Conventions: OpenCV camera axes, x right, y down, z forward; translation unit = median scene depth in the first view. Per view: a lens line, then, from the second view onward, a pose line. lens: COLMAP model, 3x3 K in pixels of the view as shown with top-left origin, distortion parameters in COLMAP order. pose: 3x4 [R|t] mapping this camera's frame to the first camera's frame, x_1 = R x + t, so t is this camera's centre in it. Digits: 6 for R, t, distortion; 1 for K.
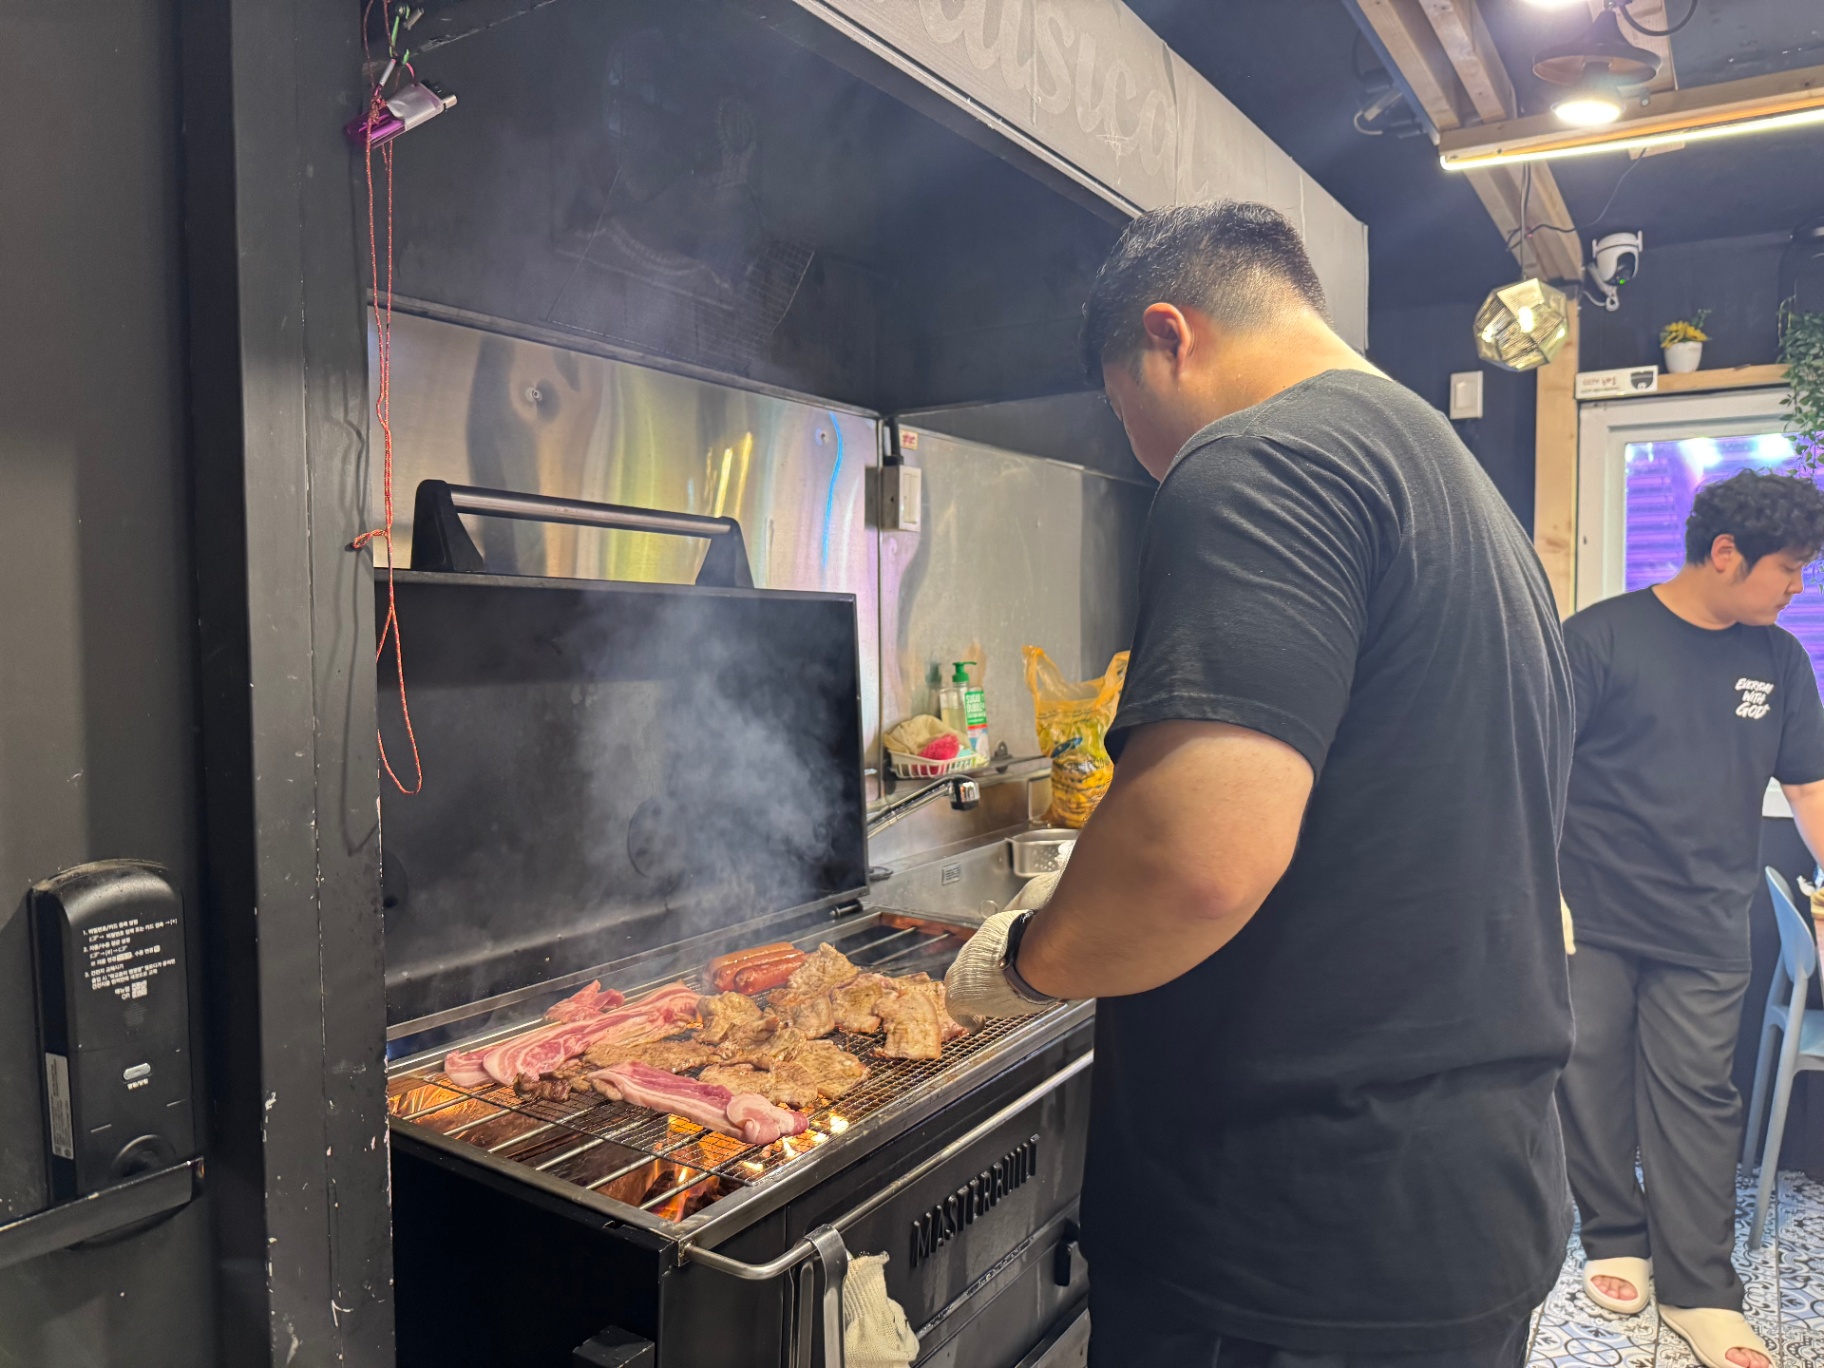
lens RADIAL K [[1279.3, 0, 908.7], [0, 1279.3, 680.0], [0, 0, 1]] dist [-0.003098, -0.009141]
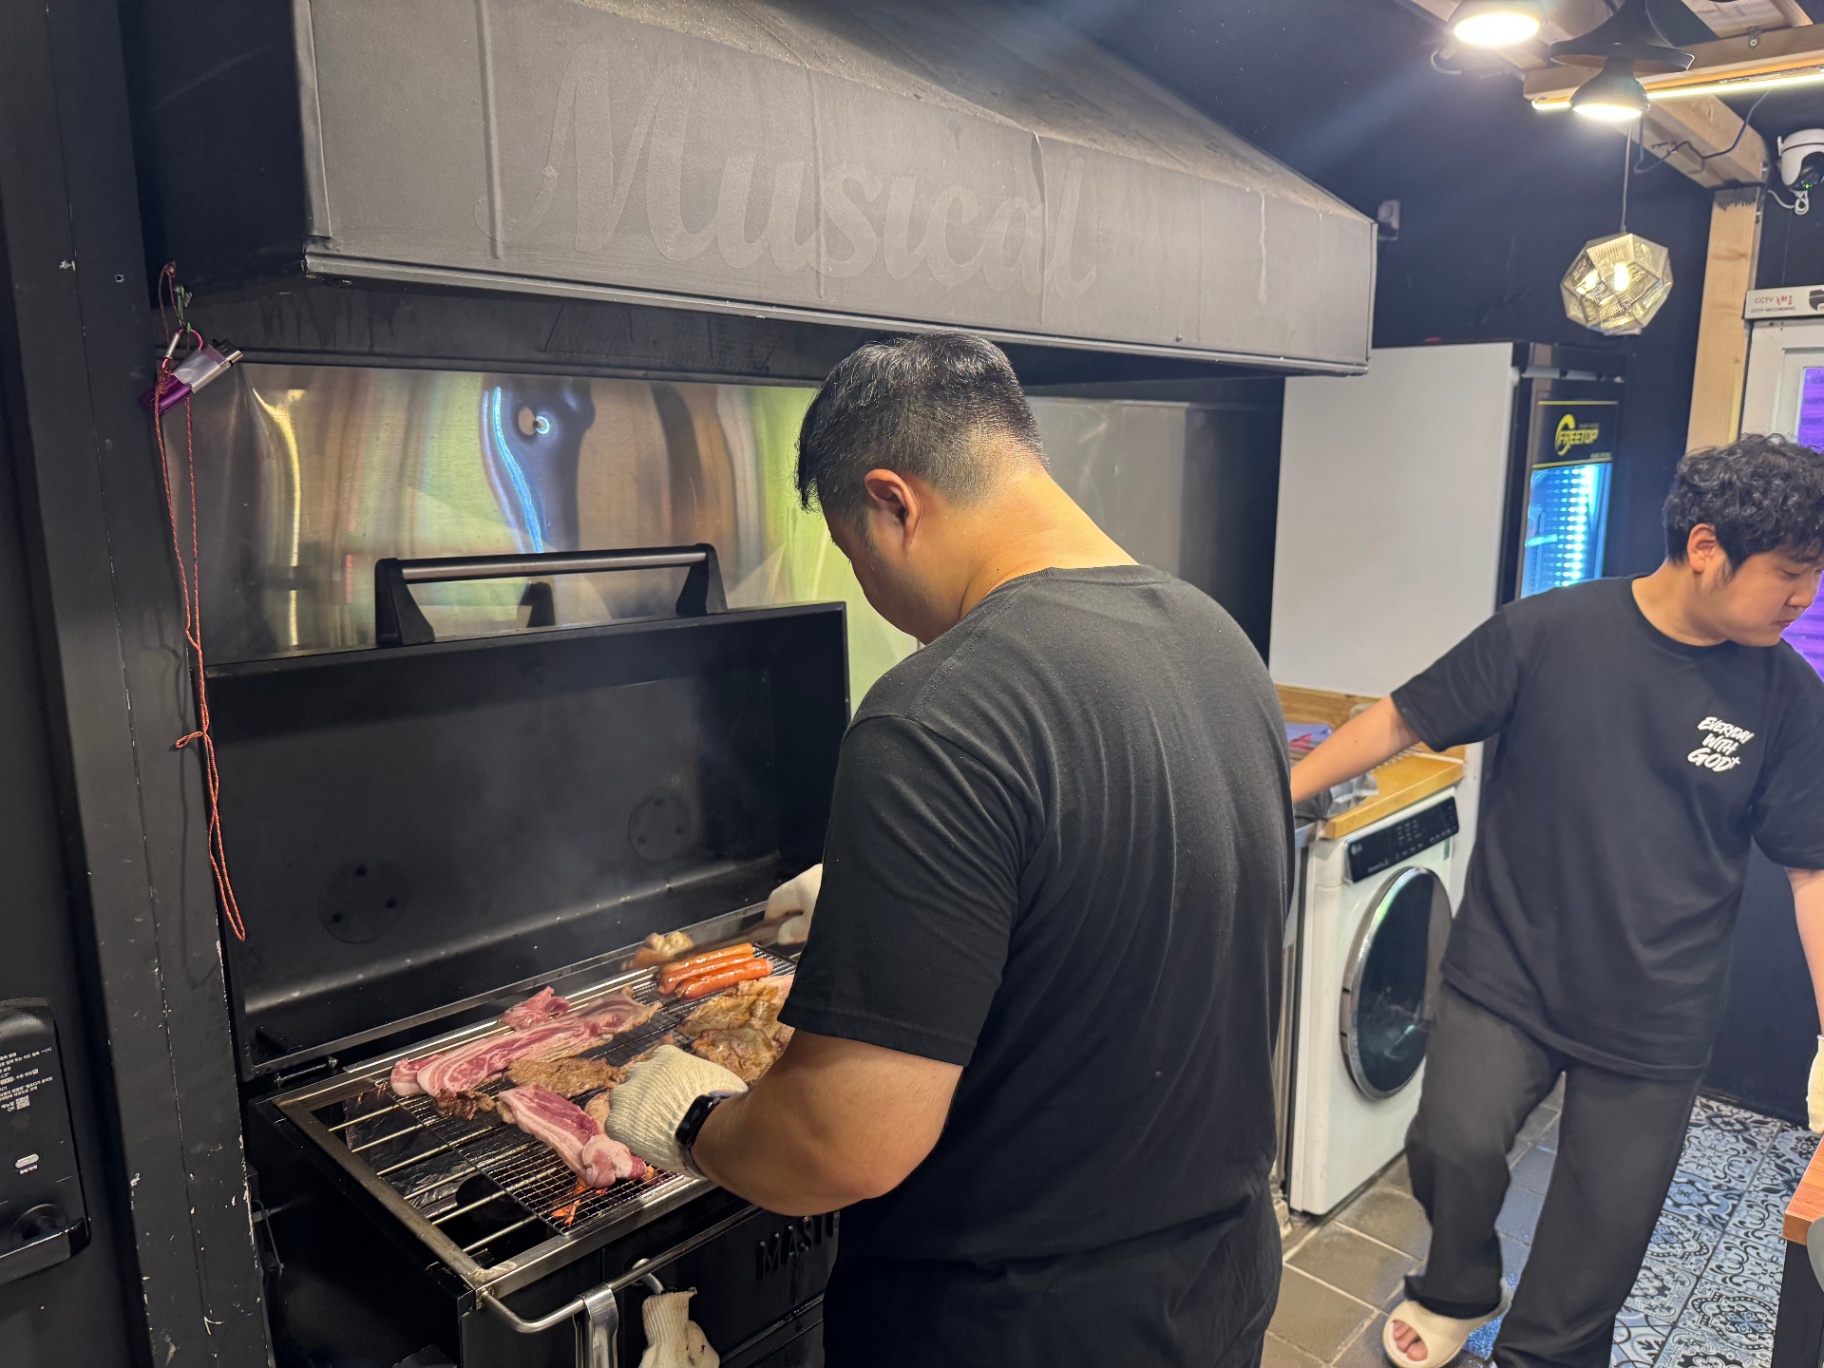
lens RADIAL K [[1279.3, 0, 912.7], [0, 1279.3, 689.9], [0, 0, 1]] dist [-0.003098, -0.009141]
pose [[0.984375, 0.037507, -0.172042, 0.327878], [-0.012801, 0.989708, 0.142526, -0.243403], [0.175617, -0.138097, 0.974724, -0.034777]]
